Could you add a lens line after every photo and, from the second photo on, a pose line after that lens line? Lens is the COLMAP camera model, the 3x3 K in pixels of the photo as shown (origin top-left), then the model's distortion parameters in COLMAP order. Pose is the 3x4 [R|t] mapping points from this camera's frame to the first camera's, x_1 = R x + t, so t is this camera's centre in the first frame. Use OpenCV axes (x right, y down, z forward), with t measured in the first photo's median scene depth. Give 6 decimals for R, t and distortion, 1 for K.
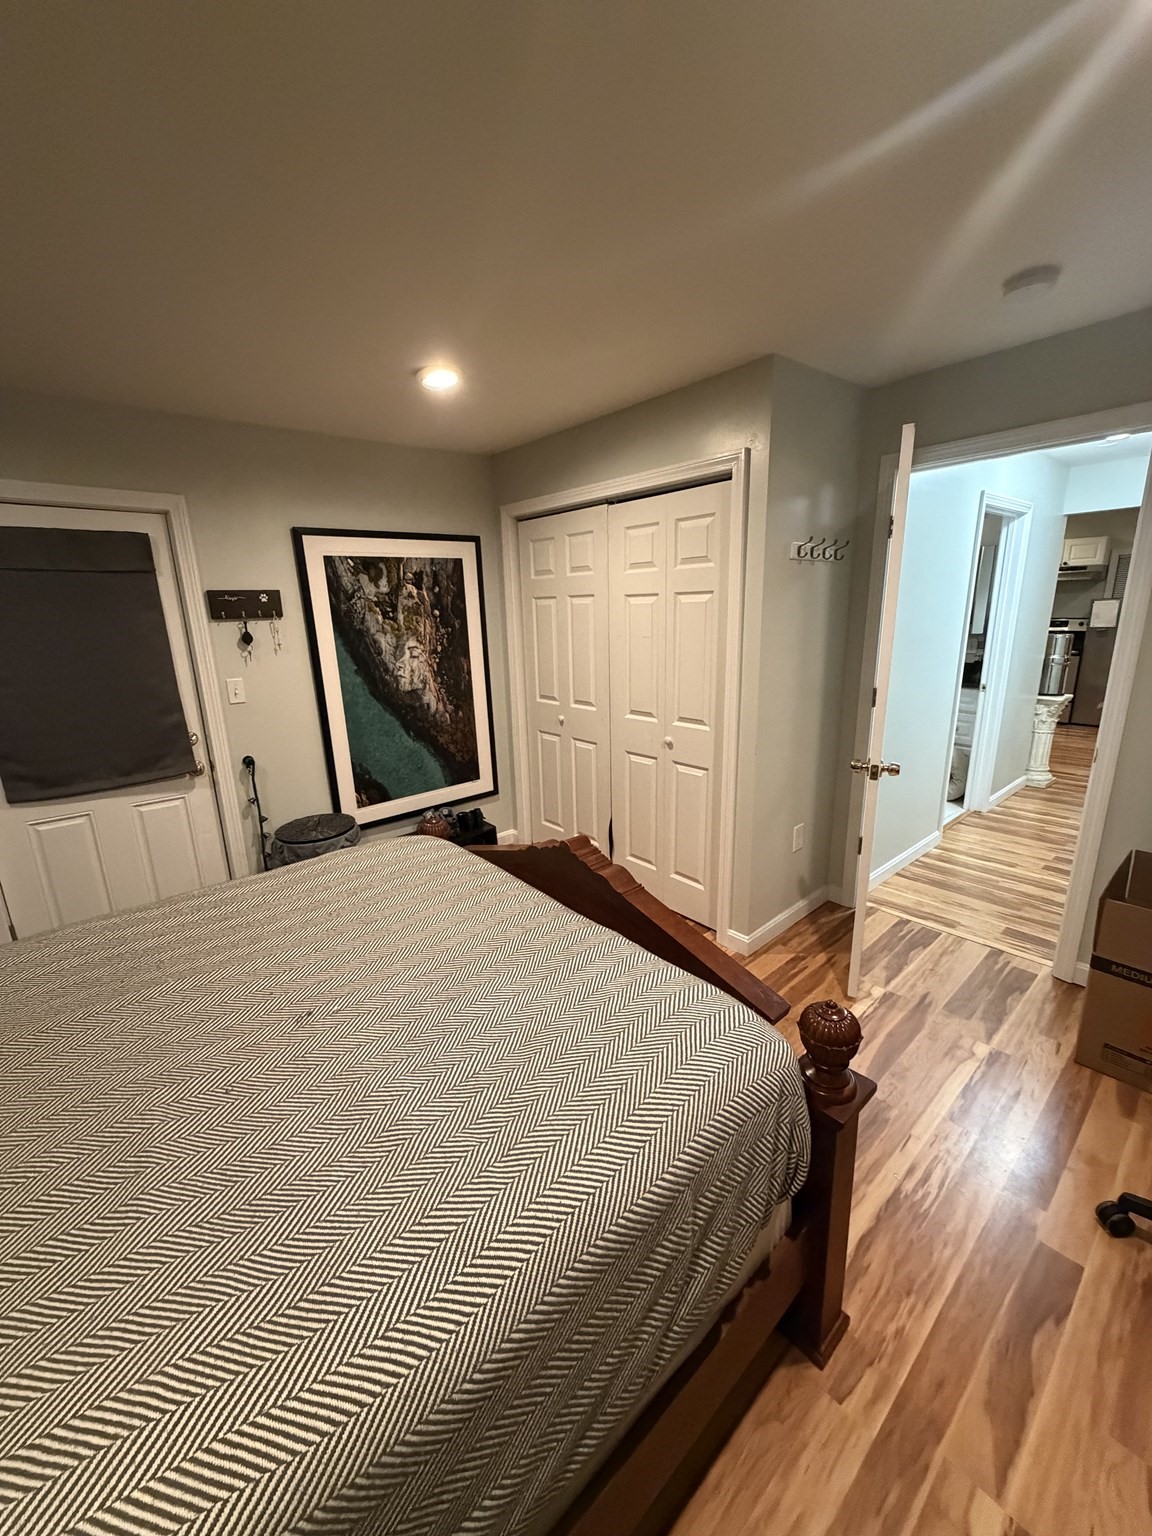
lens RADIAL K [[609.0, 0, 578.2], [0, 609.0, 763.2], [0, 0, 1]] dist [0.001493, 0.000223]
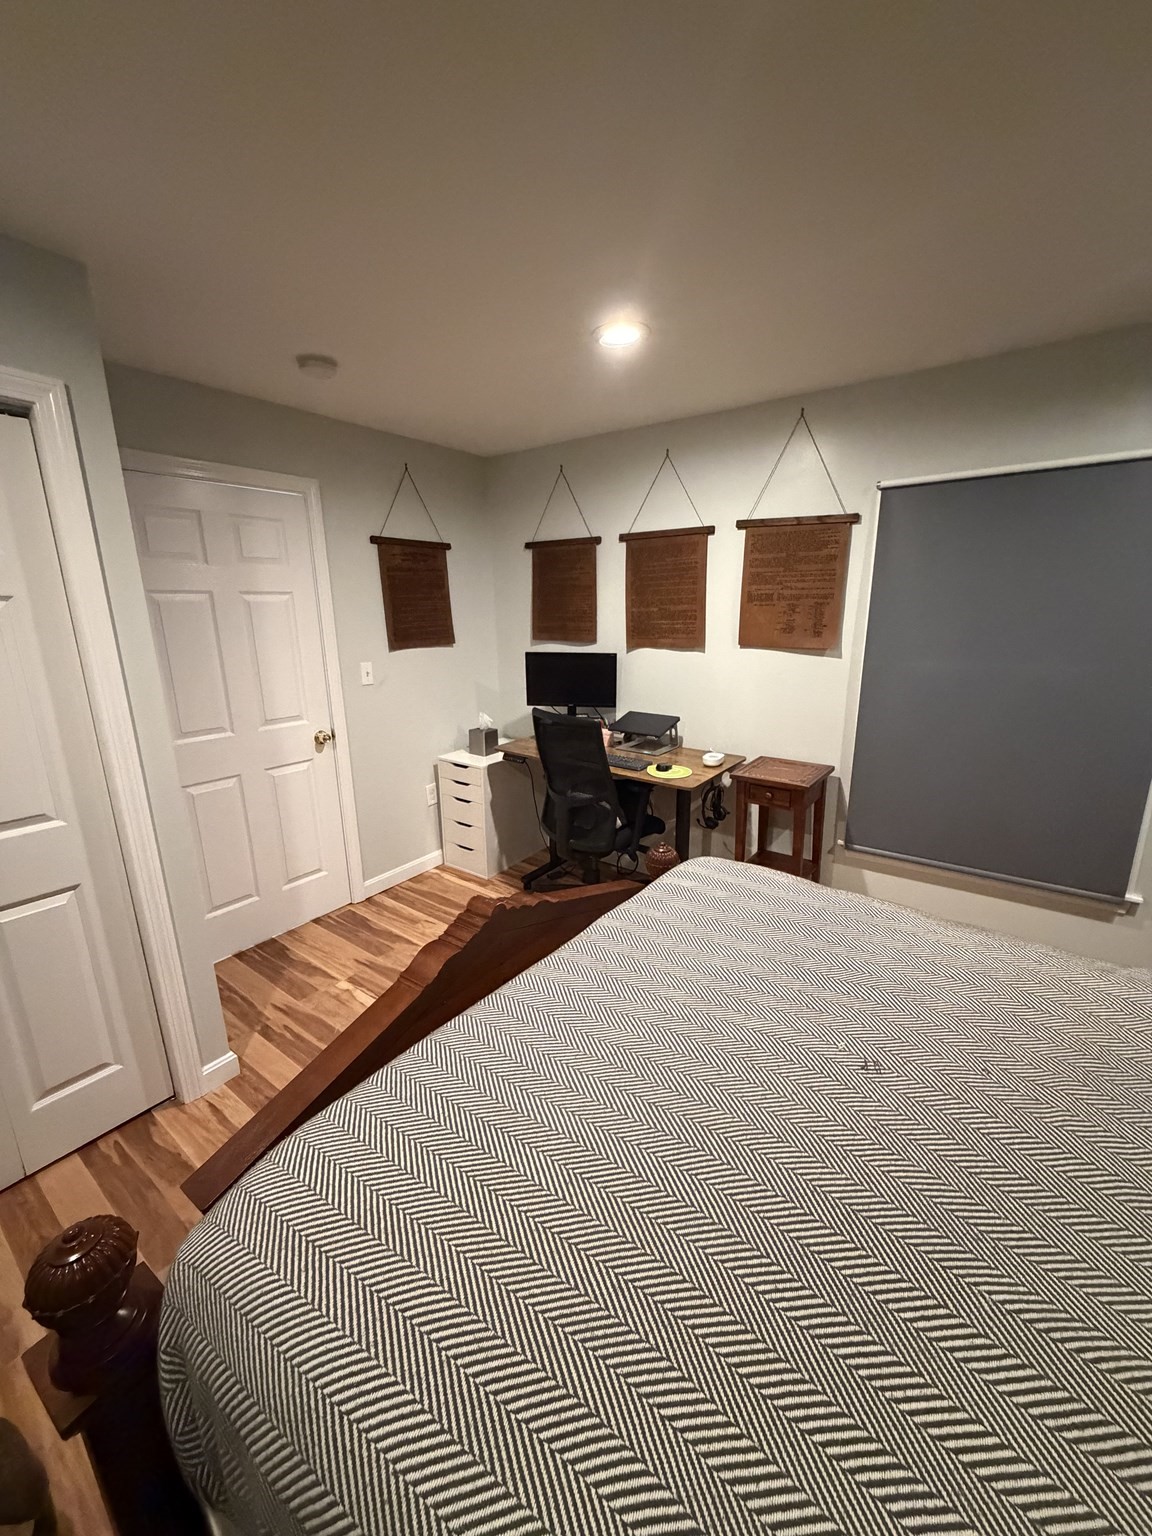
lens RADIAL K [[609.0, 0, 578.2], [0, 609.0, 763.2], [0, 0, 1]] dist [0.001493, 0.000223]
pose [[-0.220310, -0.204438, 0.953765, -0.536181], [0.260103, 0.930073, 0.259441, -0.155395], [-0.940111, 0.305235, -0.151730, 0.665975]]
